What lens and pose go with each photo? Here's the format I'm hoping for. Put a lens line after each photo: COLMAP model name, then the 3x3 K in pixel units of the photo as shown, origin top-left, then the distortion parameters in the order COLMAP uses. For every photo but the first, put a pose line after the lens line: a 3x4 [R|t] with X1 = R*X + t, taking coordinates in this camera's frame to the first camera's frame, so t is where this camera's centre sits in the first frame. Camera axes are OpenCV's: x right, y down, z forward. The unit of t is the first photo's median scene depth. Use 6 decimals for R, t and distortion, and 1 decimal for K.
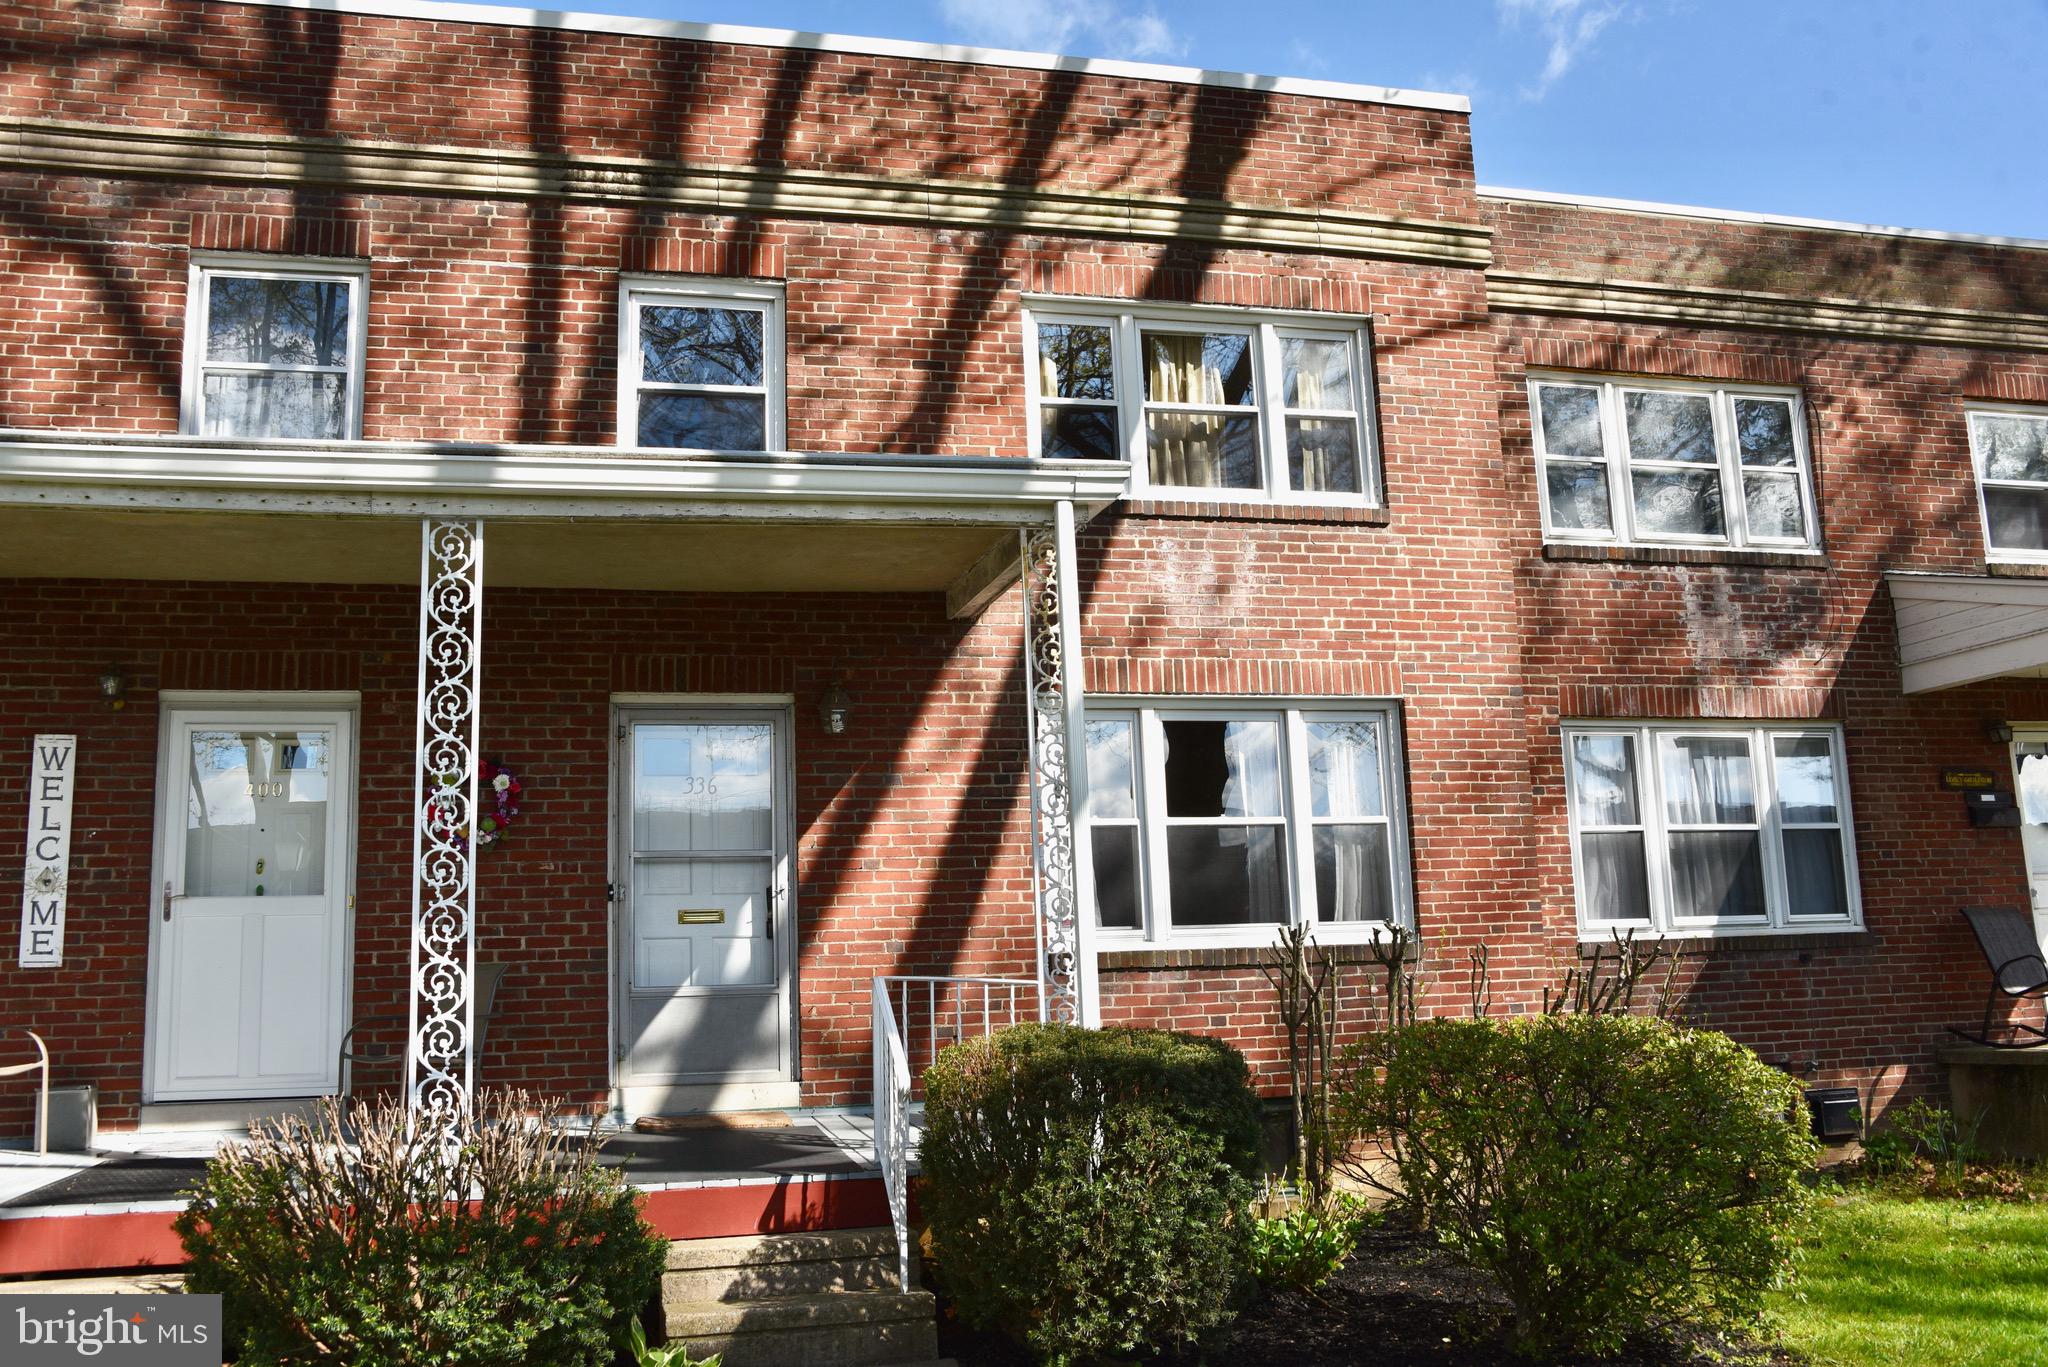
lens RADIAL K [[1765.0, 0, 1012.2], [0, 1765.0, 699.7], [0, 0, 1]] dist [-0.102762, 0.098911]
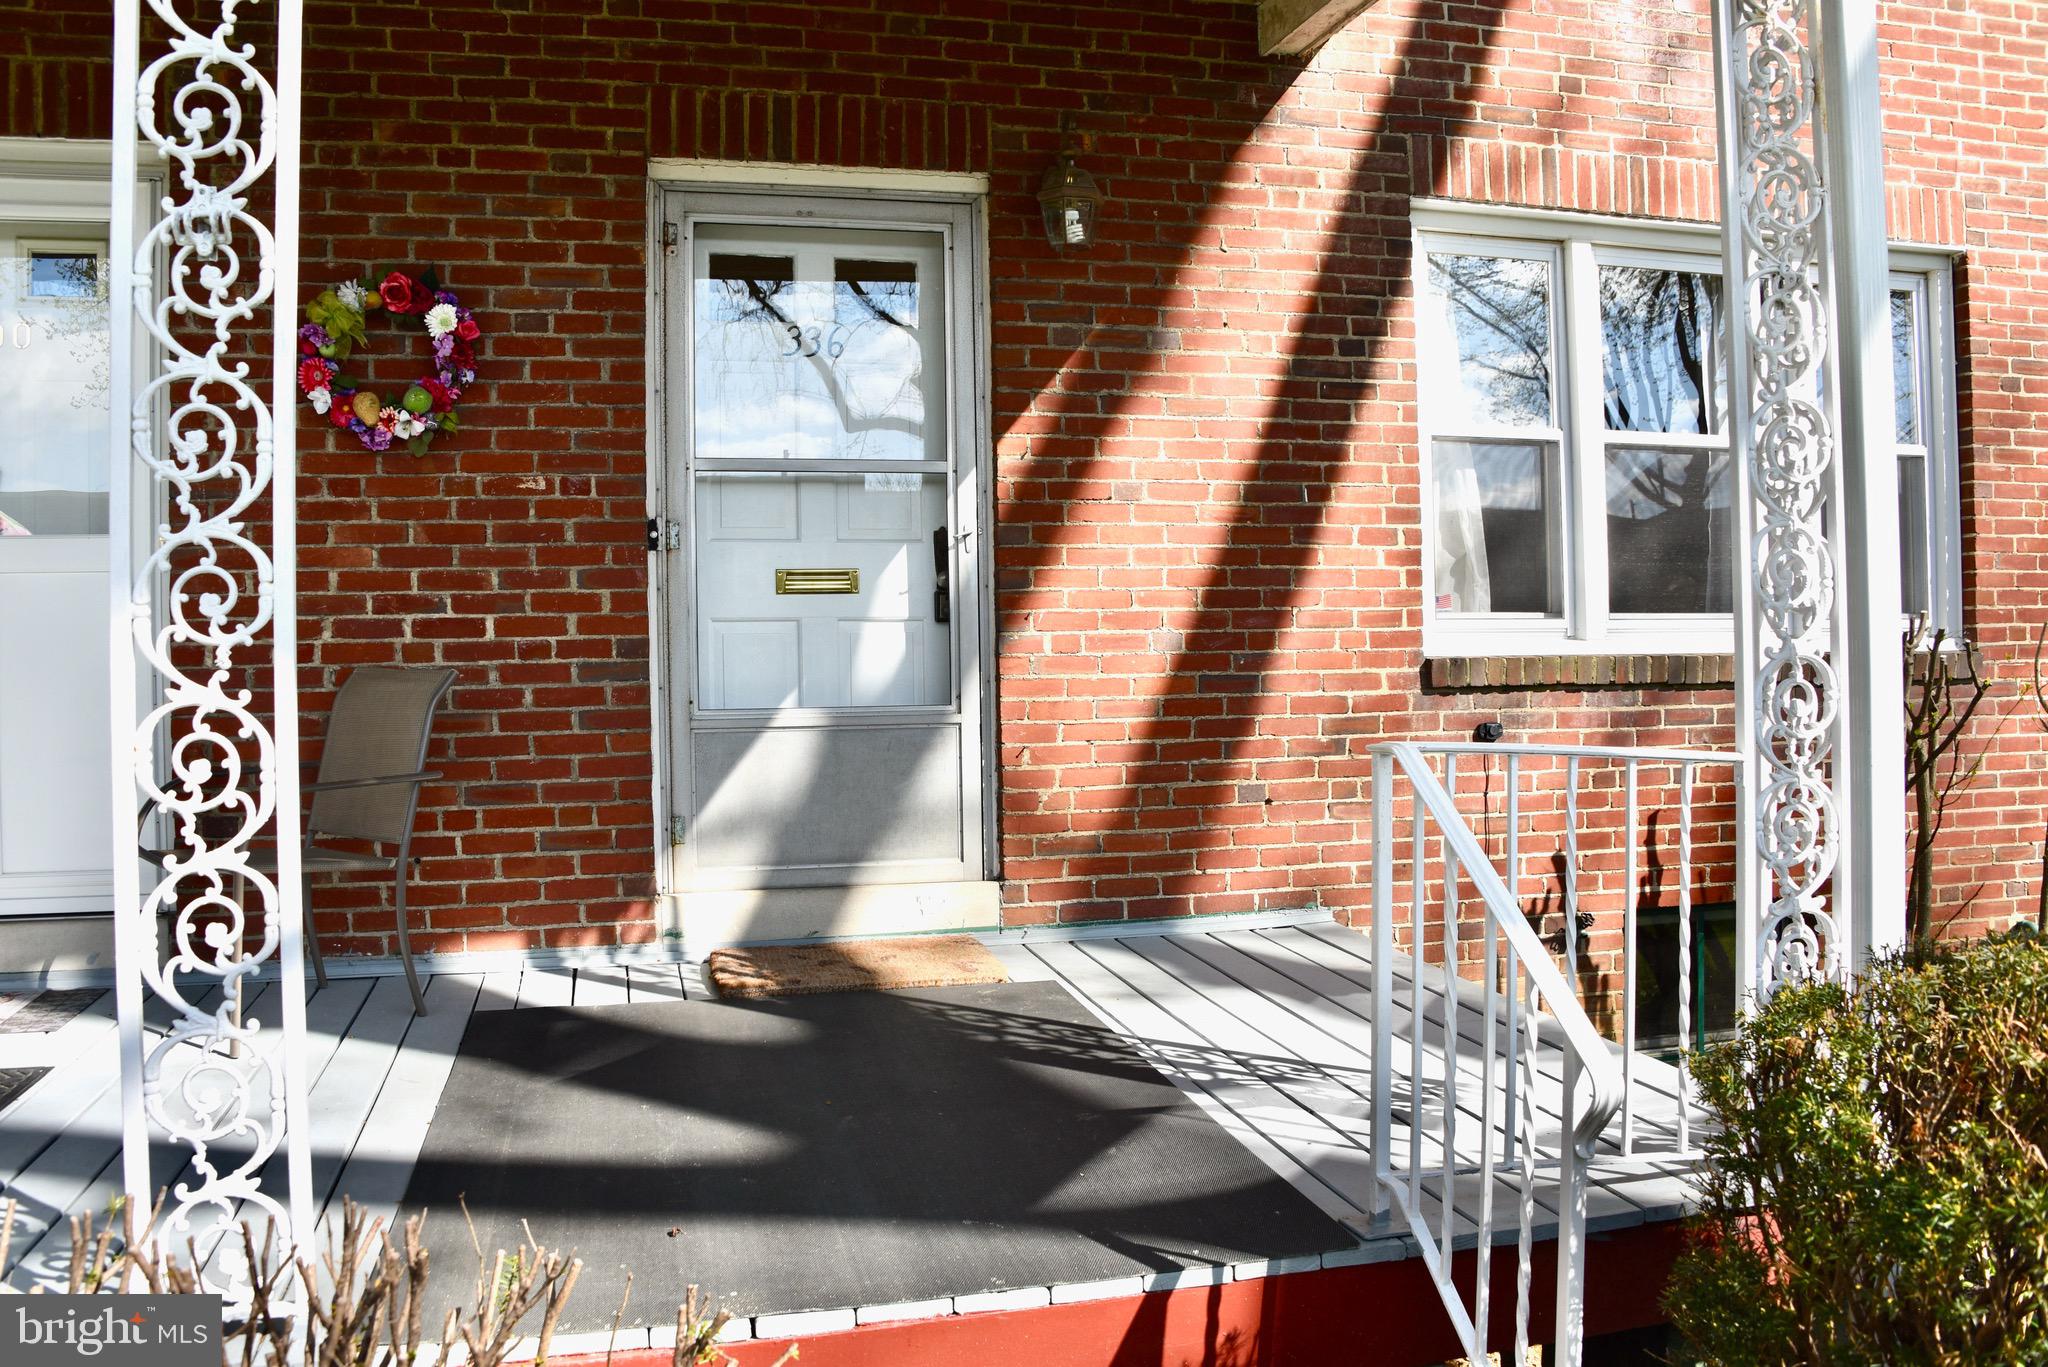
lens RADIAL K [[1635.3, 0, 1011.5], [0, 1635.3, 701.1], [0, 0, 1]] dist [-0.143894, 0.081245]
pose [[0.999745, 0.018408, 0.013086, -0.117204], [-0.020551, 0.981762, 0.189001, 0.060088], [-0.009368, -0.189221, 0.981890, 0.472358]]
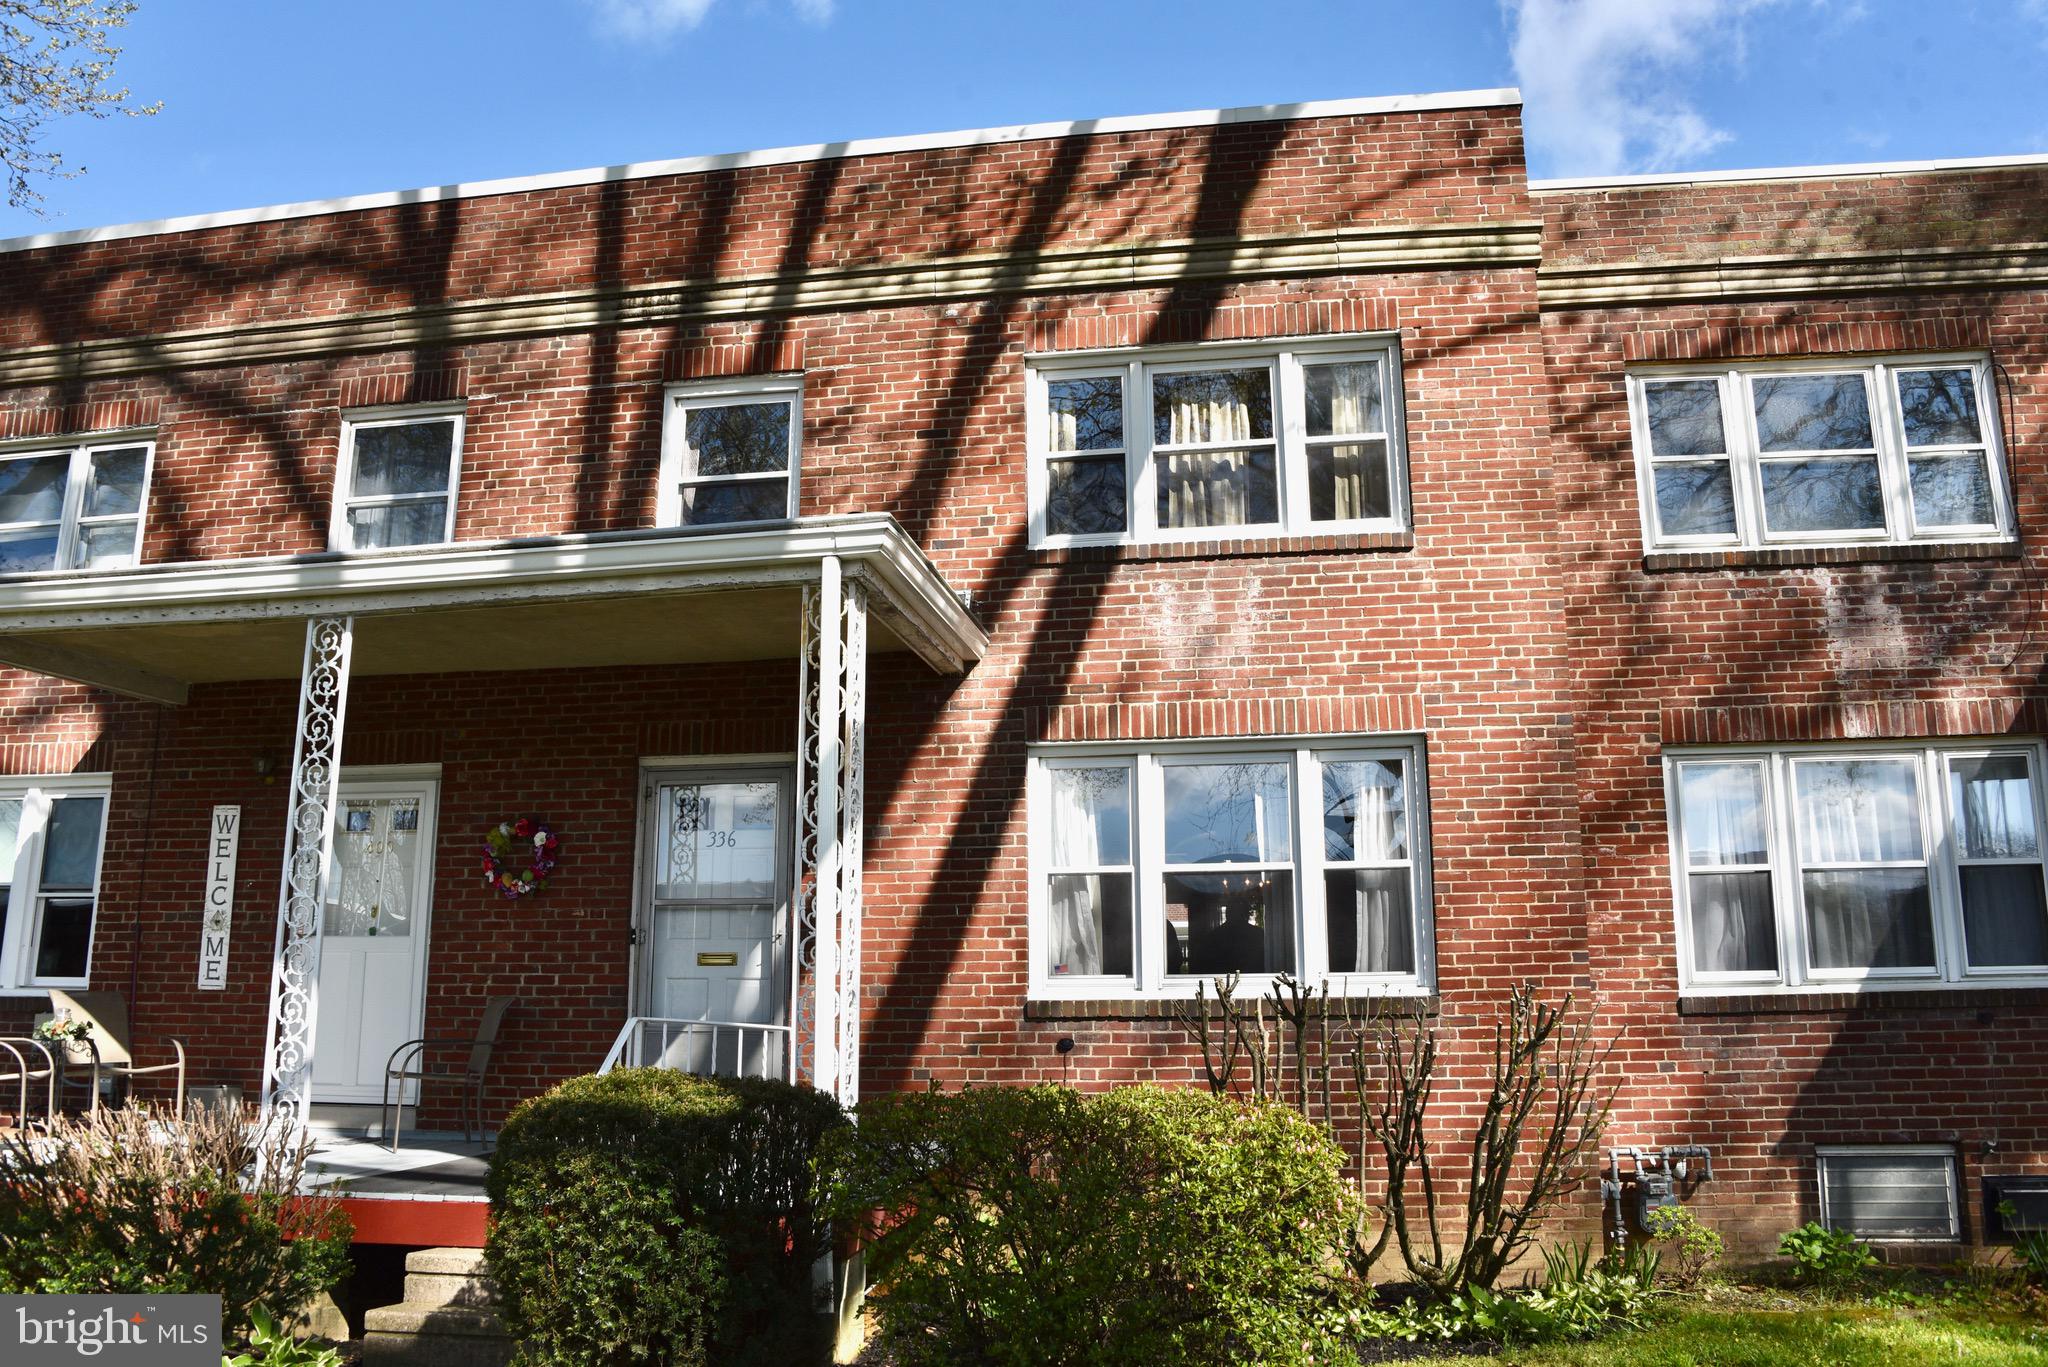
lens RADIAL K [[1635.3, 0, 1011.5], [0, 1635.3, 701.1], [0, 0, 1]] dist [-0.143894, 0.081245]
pose [[0.923192, -0.048146, -0.381311, 0.368338], [0.035574, 0.998568, -0.039955, 0.009523], [0.382689, 0.023322, 0.923583, 0.128977]]
